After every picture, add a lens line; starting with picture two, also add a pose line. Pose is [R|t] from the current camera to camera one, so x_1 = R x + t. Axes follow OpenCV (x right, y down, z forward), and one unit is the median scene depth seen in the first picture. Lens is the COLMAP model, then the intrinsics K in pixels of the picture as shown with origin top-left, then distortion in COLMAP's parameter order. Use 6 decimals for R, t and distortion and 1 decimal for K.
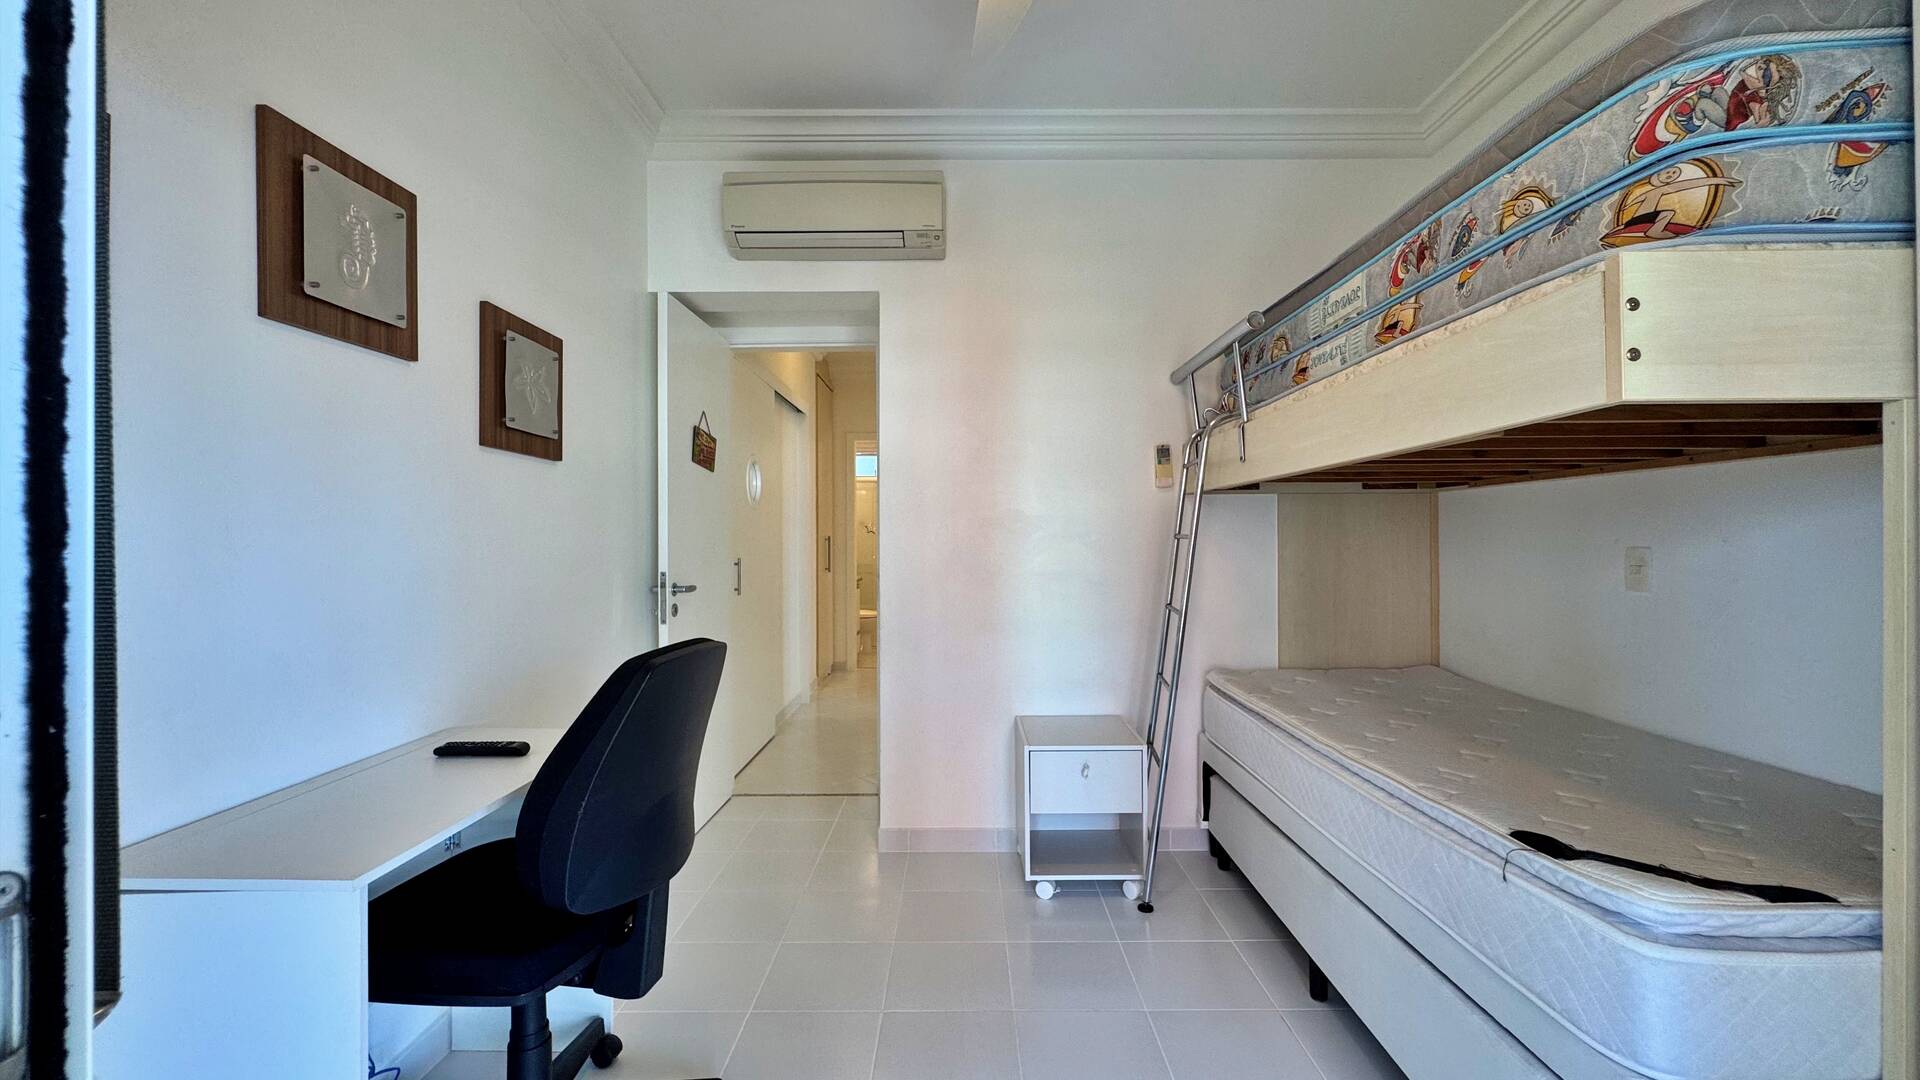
lens RADIAL K [[765.2, 0, 960.0], [0, 765.2, 540.0], [0, 0, 1]] dist [-0.001621, 0.000125]
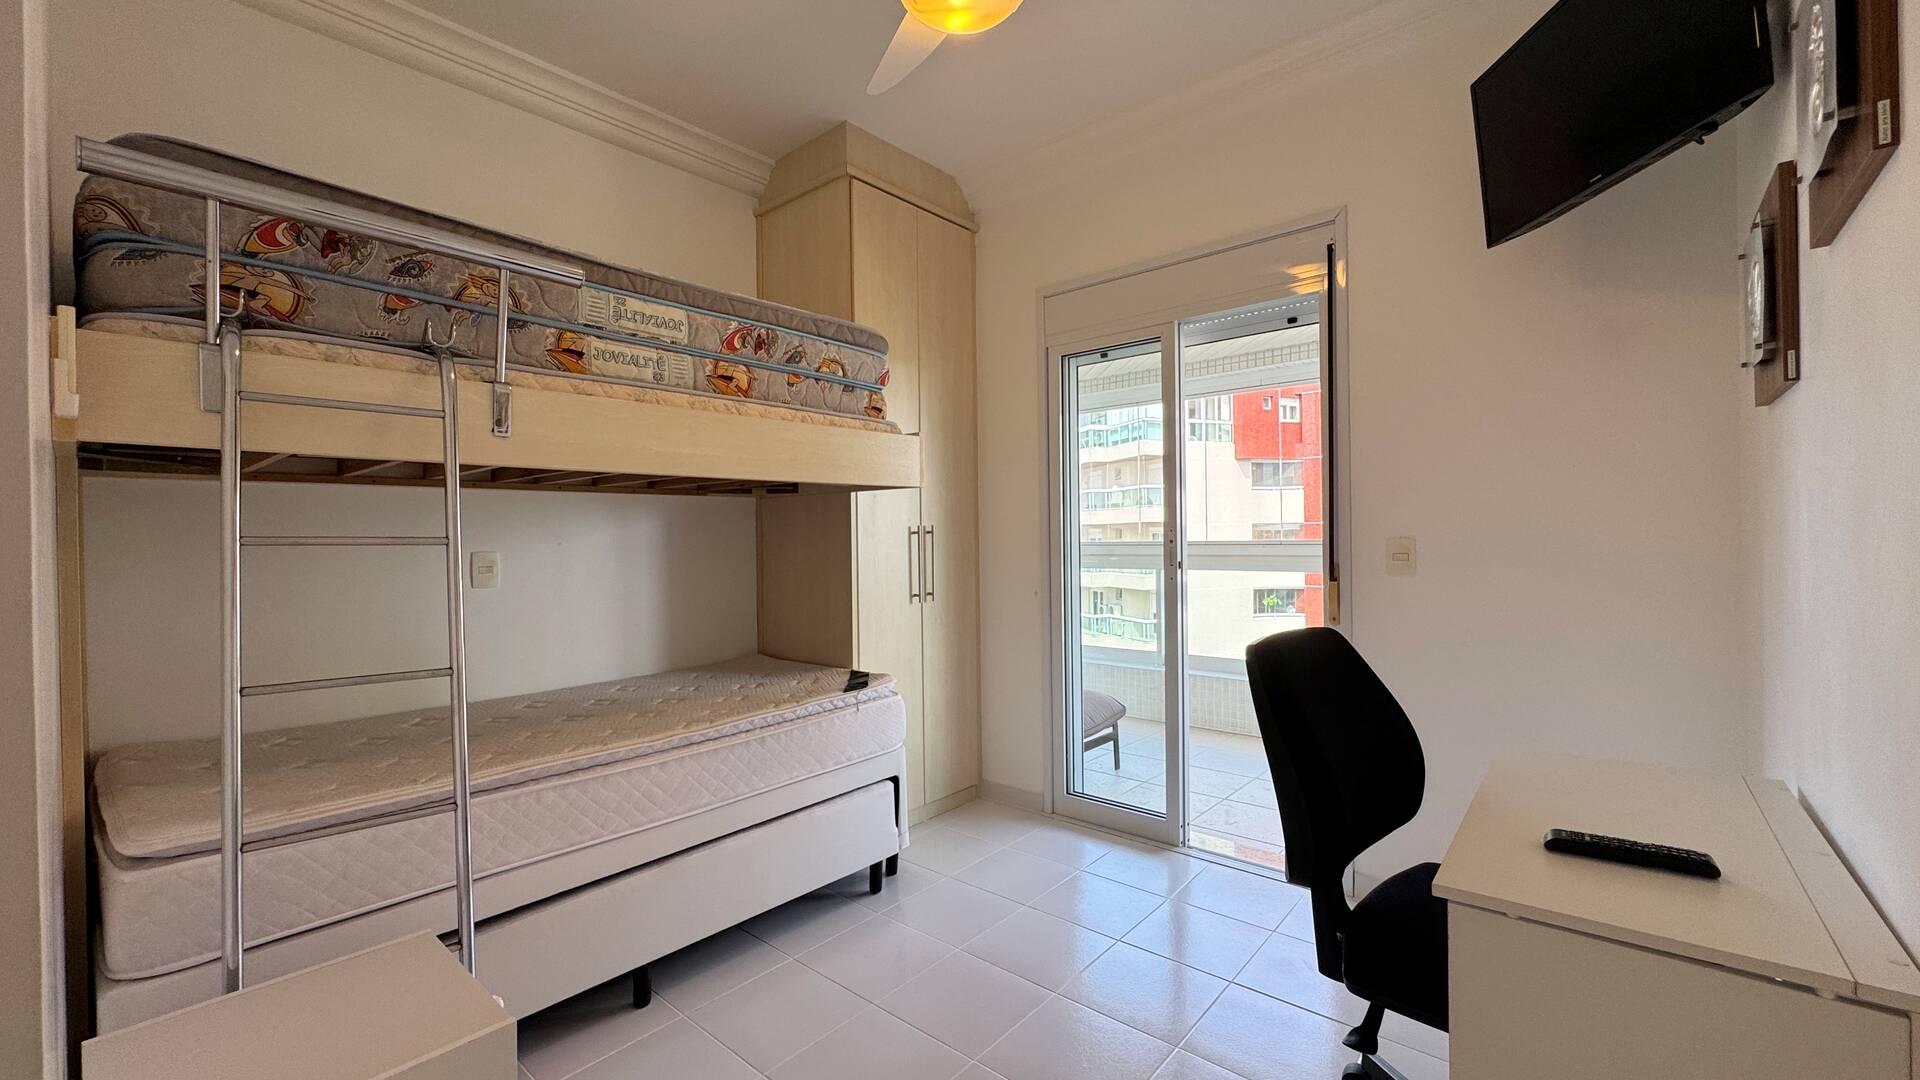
lens RADIAL K [[765.2, 0, 960.0], [0, 765.2, 540.0], [0, 0, 1]] dist [-0.001621, 0.000125]
pose [[-0.760637, 0.004283, 0.649163, -0.676489], [0.011269, 0.999915, 0.006606, -0.014788], [-0.649080, 0.012340, -0.760620, 2.061137]]
